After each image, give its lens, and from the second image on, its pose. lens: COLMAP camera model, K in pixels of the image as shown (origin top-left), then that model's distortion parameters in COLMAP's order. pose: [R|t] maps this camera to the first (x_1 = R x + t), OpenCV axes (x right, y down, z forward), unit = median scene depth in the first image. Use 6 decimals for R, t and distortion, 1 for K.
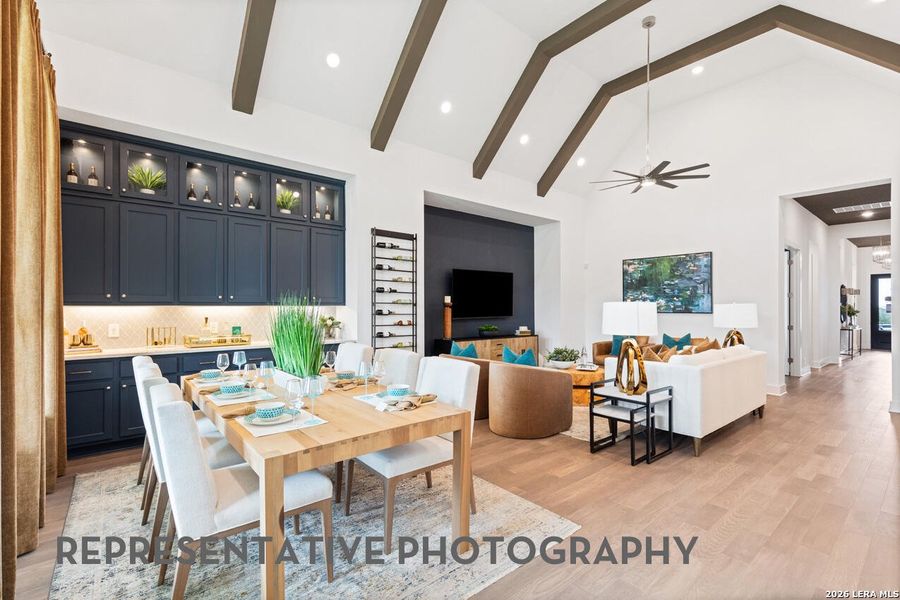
lens RADIAL K [[404.8, 0, 453.4], [0, 404.8, 306.2], [0, 0, 1]] dist [0.009859, -0.003269]
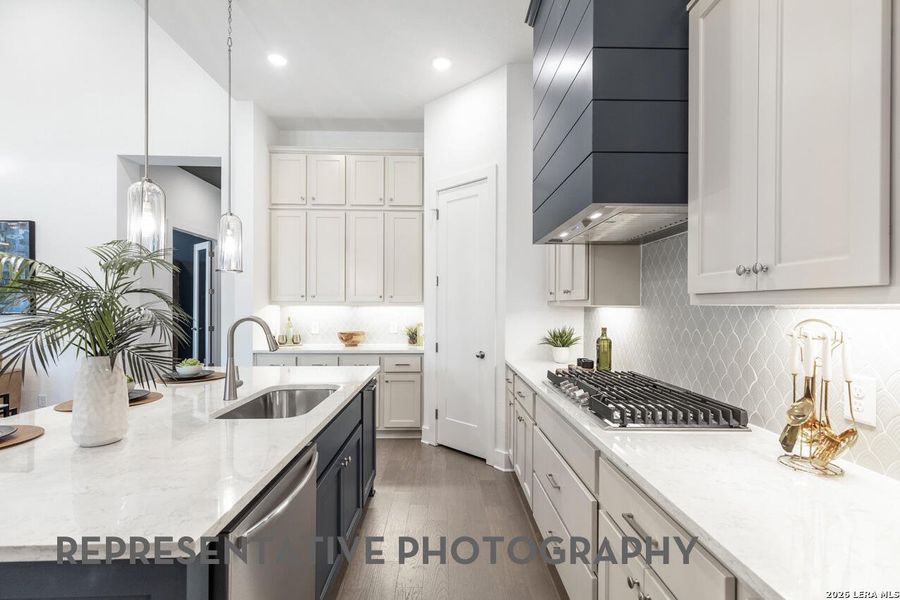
lens RADIAL K [[404.8, 0, 456.1], [0, 404.8, 304.7], [0, 0, 1]] dist [0.009859, -0.003269]
pose [[0.620513, -0.000347, 0.784196, 0.546402], [0.000151, 1.000000, 0.000323, 0.001263], [-0.784196, -0.000082, 0.620513, 0.054286]]
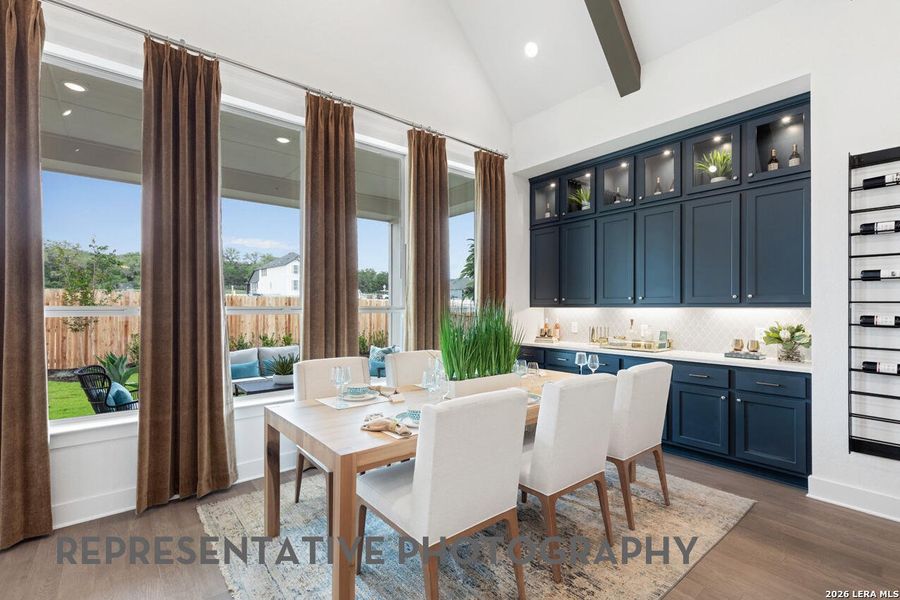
lens RADIAL K [[404.8, 0, 452.5], [0, 404.8, 306.2], [0, 0, 1]] dist [0.009859, -0.003269]
pose [[-0.005096, -0.003009, -0.999982, 0.248927], [-0.001476, 0.999994, -0.003002, -0.000559], [0.999986, 0.001461, -0.005100, 0.394675]]
